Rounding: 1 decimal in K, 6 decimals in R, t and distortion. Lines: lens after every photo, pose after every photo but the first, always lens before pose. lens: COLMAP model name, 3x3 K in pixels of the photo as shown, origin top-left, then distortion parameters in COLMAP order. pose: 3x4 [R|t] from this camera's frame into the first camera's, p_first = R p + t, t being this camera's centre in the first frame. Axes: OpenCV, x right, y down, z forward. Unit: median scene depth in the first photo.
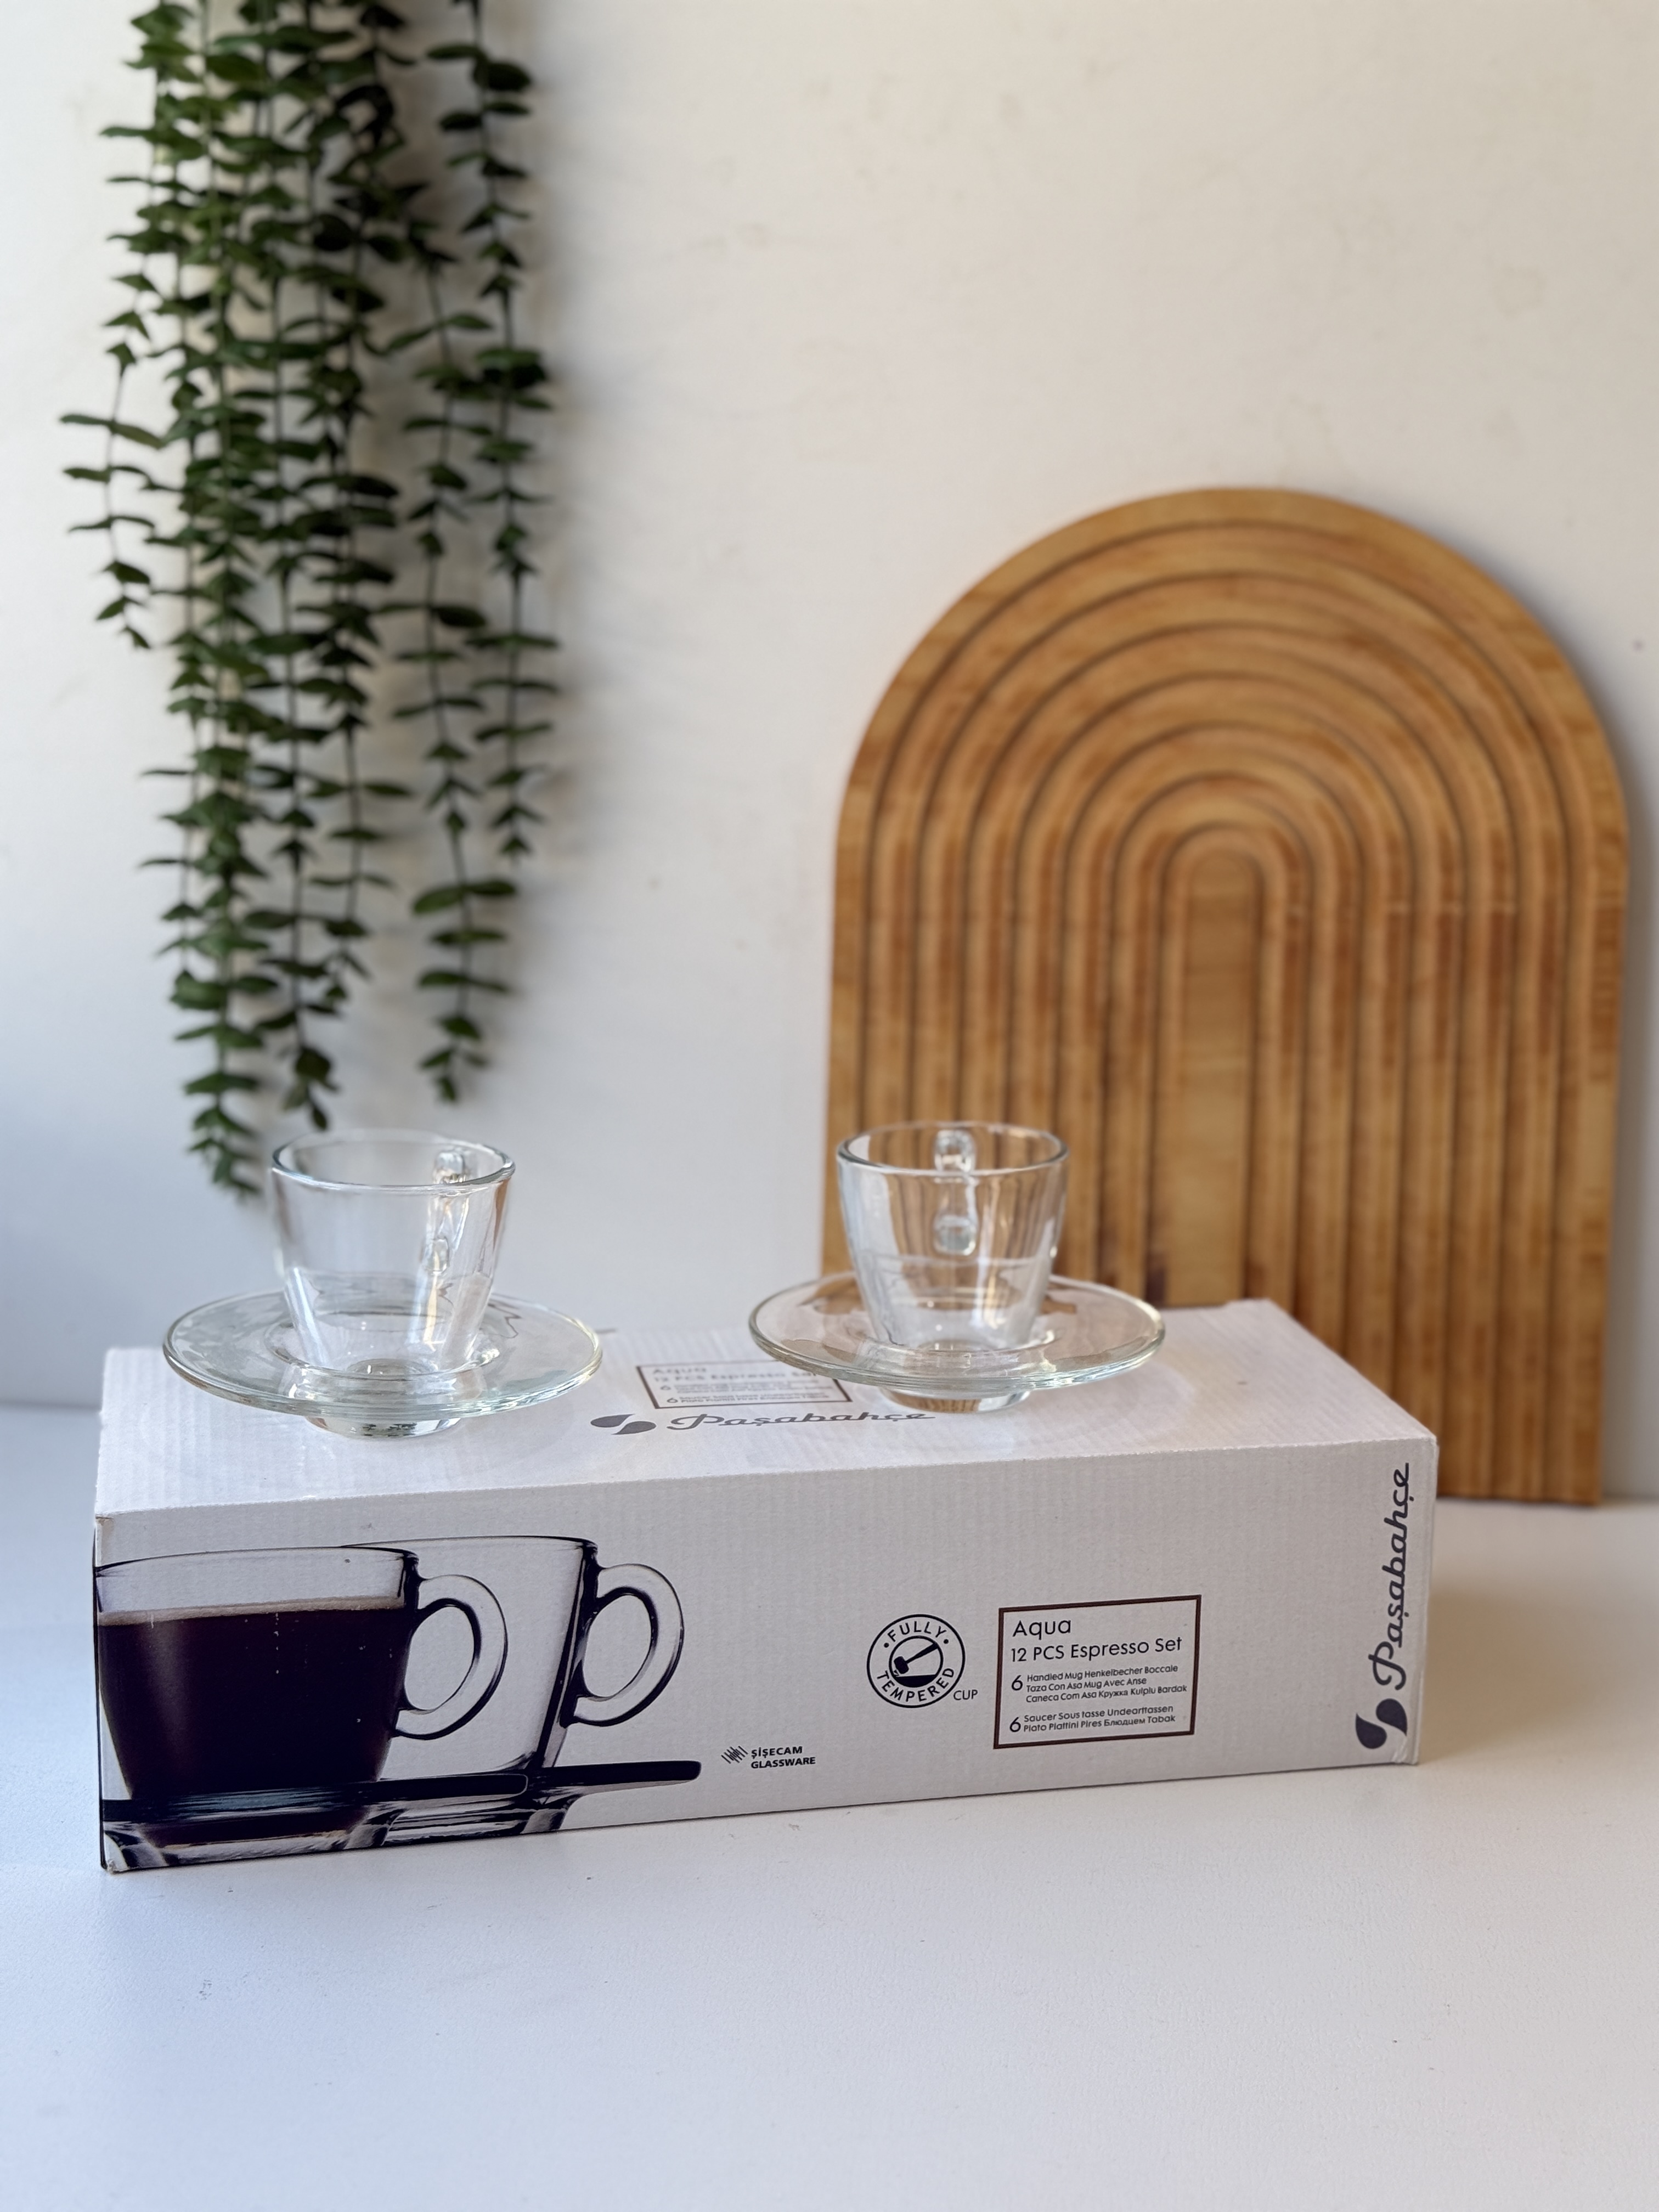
lens RADIAL K [[3154.4, 0, 809.2], [0, 3154.4, 1128.8], [0, 0, 1]] dist [0.100930, 0.000000]
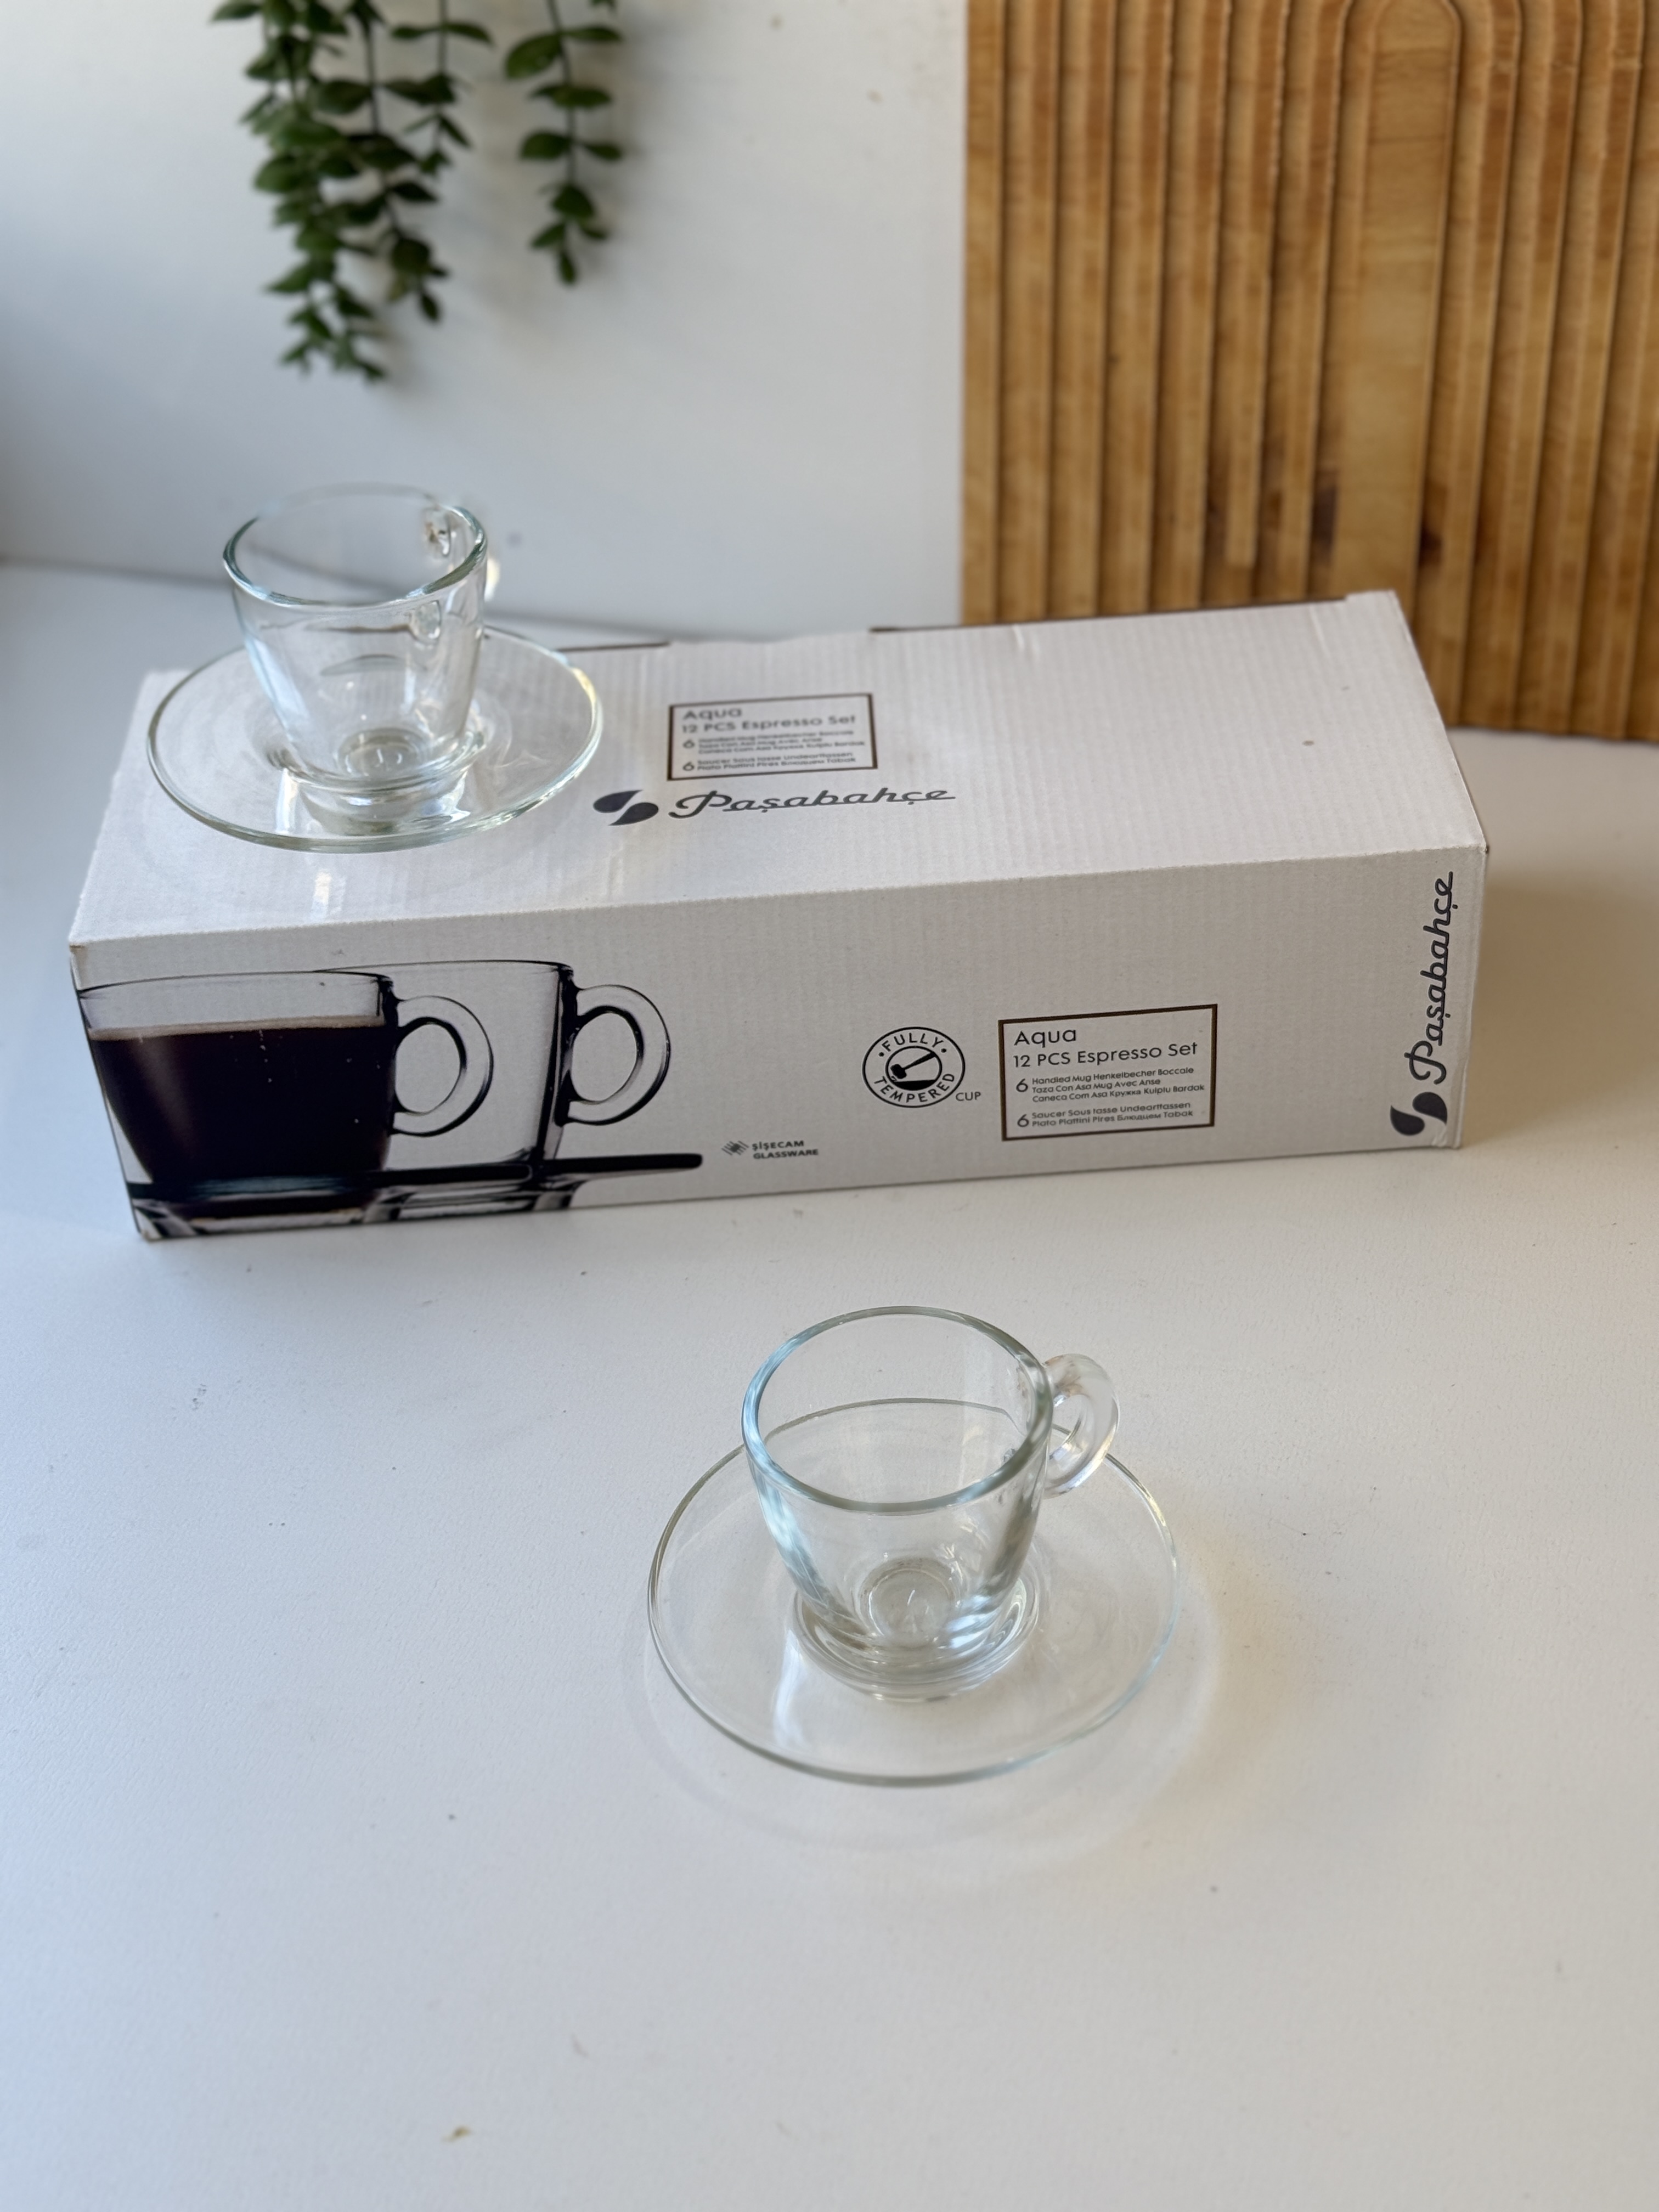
lens RADIAL K [[3154.4, 0, 830.5], [0, 3154.4, 1149.3], [0, 0, 1]] dist [0.100930, 0.000000]
pose [[0.981581, 0.046384, -0.185327, 0.148198], [0.036736, 0.906147, 0.421364, -0.172083], [0.187479, -0.420412, 0.887753, 0.091291]]
